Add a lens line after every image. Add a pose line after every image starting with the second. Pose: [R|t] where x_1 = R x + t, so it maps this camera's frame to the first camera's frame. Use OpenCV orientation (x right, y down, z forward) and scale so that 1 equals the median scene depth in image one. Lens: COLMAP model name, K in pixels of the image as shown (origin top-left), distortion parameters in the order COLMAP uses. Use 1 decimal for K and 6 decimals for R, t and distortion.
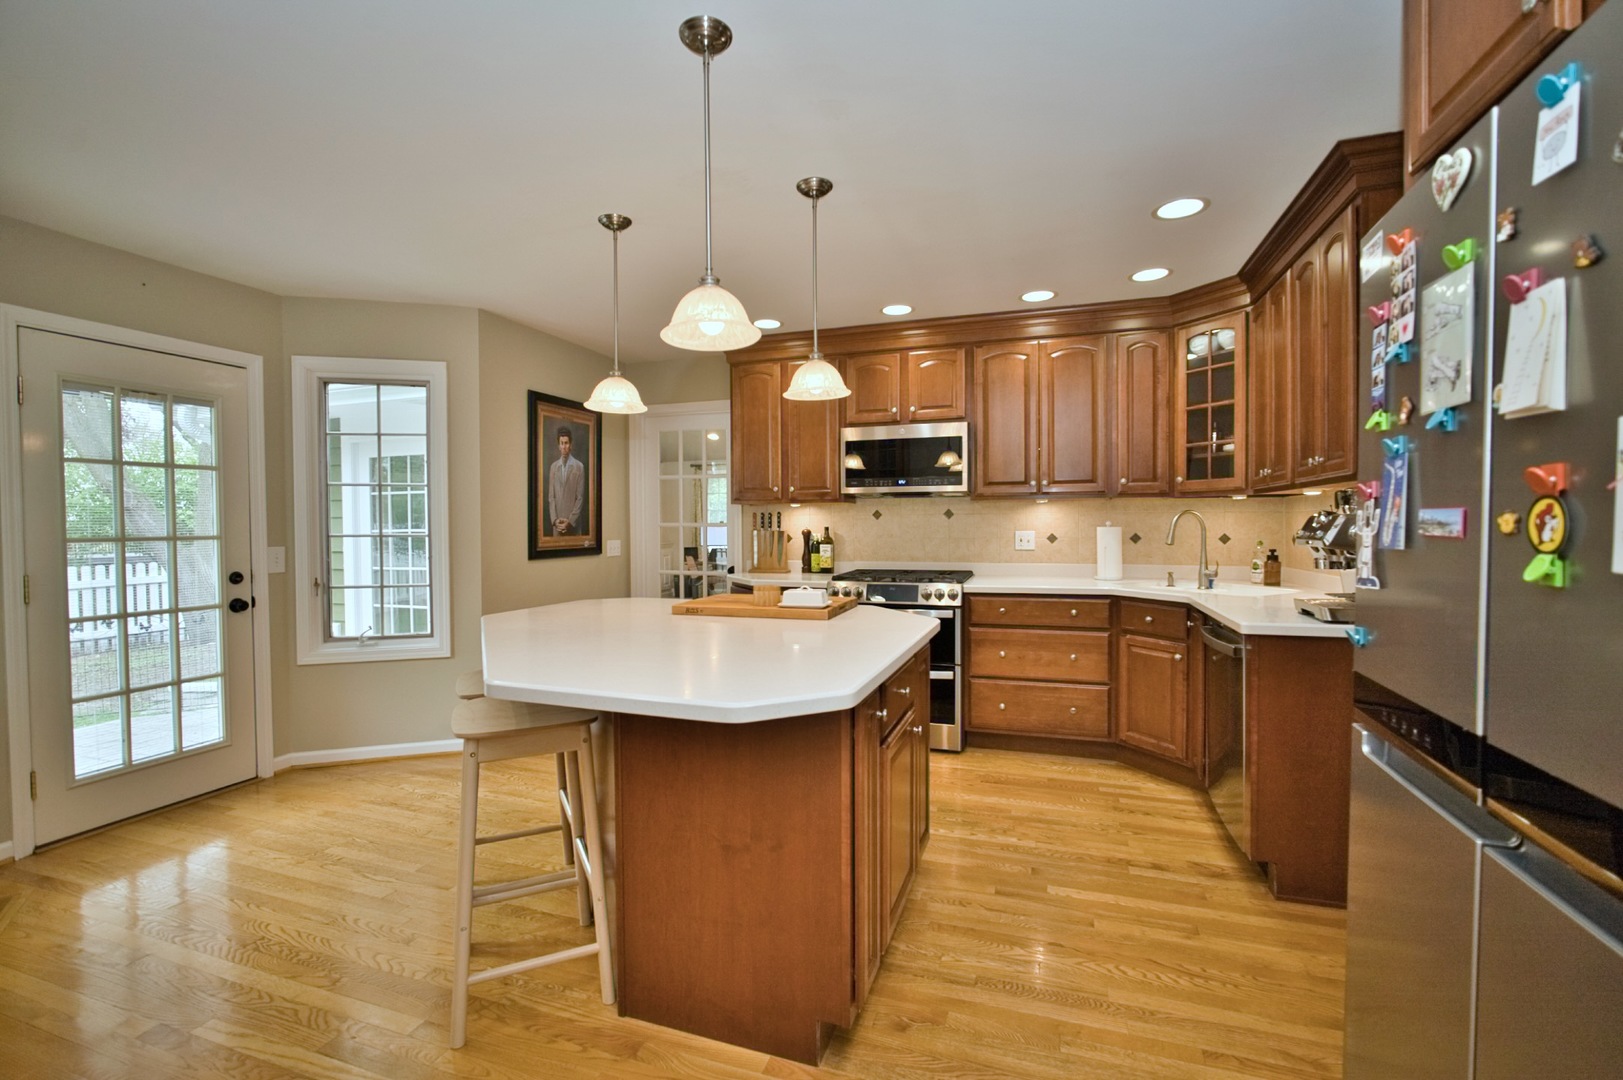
lens RADIAL K [[704.4, 0, 808.2], [0, 704.4, 540.3], [0, 0, 1]] dist [-0.023924, 0.006612]
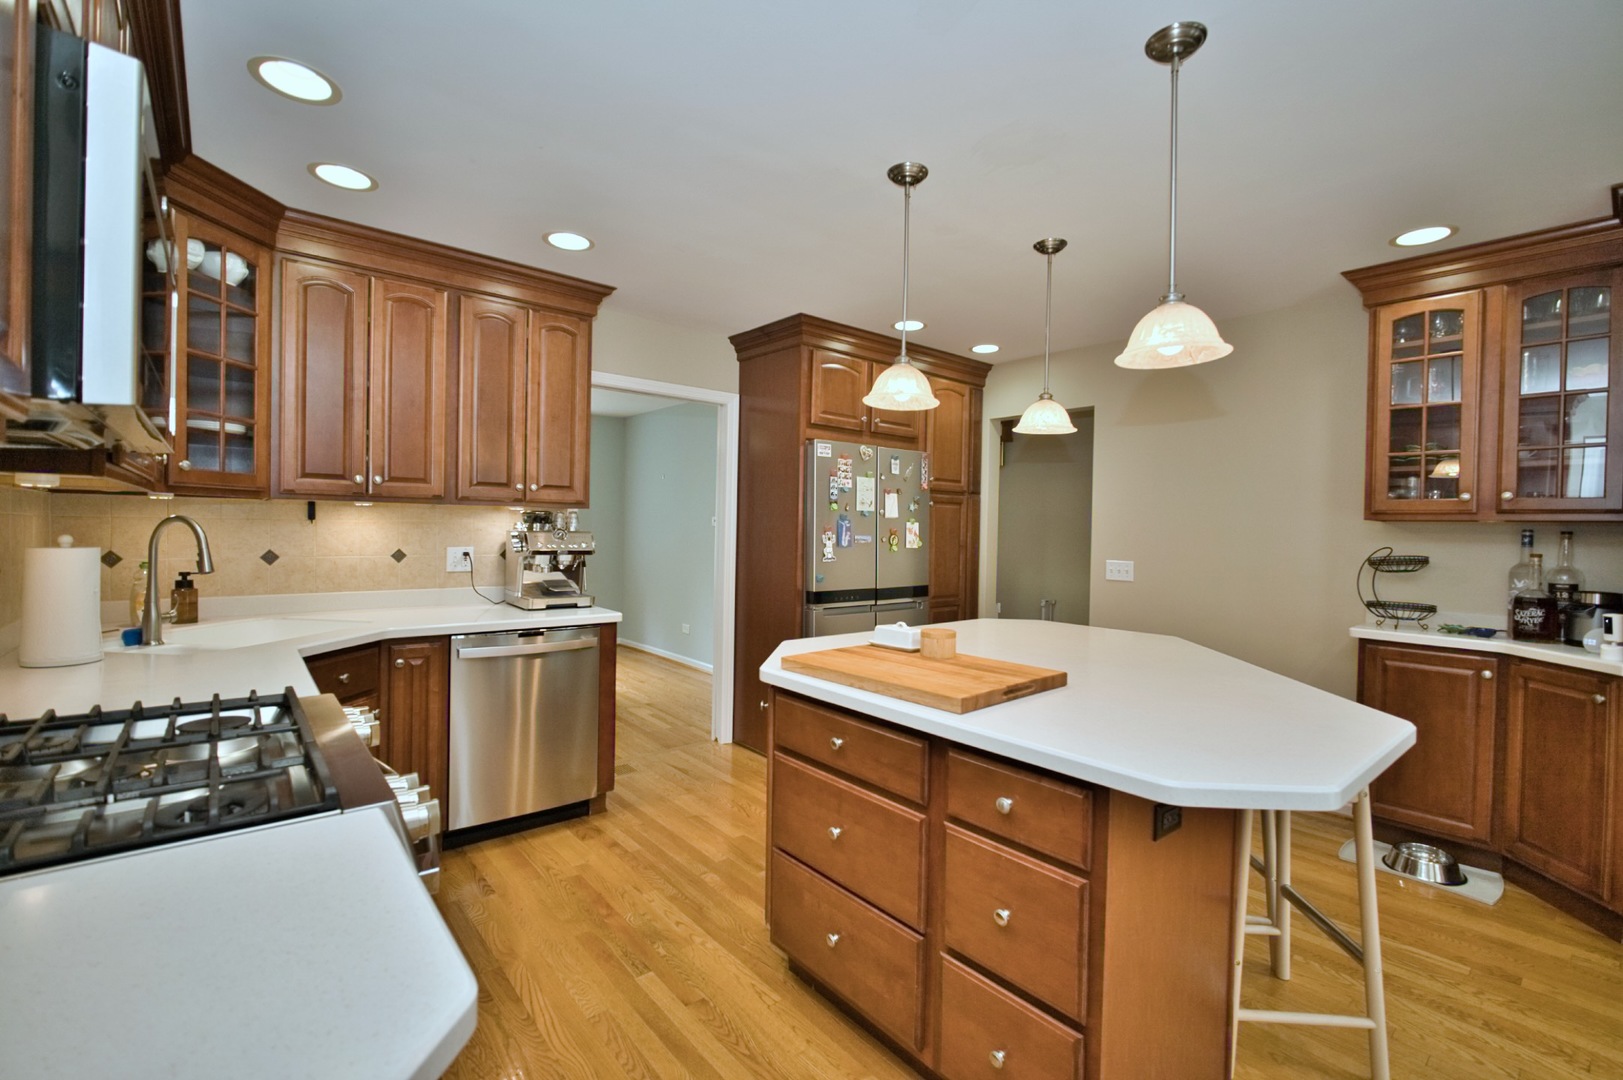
lens RADIAL K [[704.4, 0, 808.6], [0, 704.4, 537.5], [0, 0, 1]] dist [-0.023924, 0.006612]
pose [[-0.856097, -0.016435, 0.516554, -0.241038], [-0.000188, 0.999504, 0.031490, -0.044424], [-0.516815, 0.026861, -0.855676, 1.261489]]
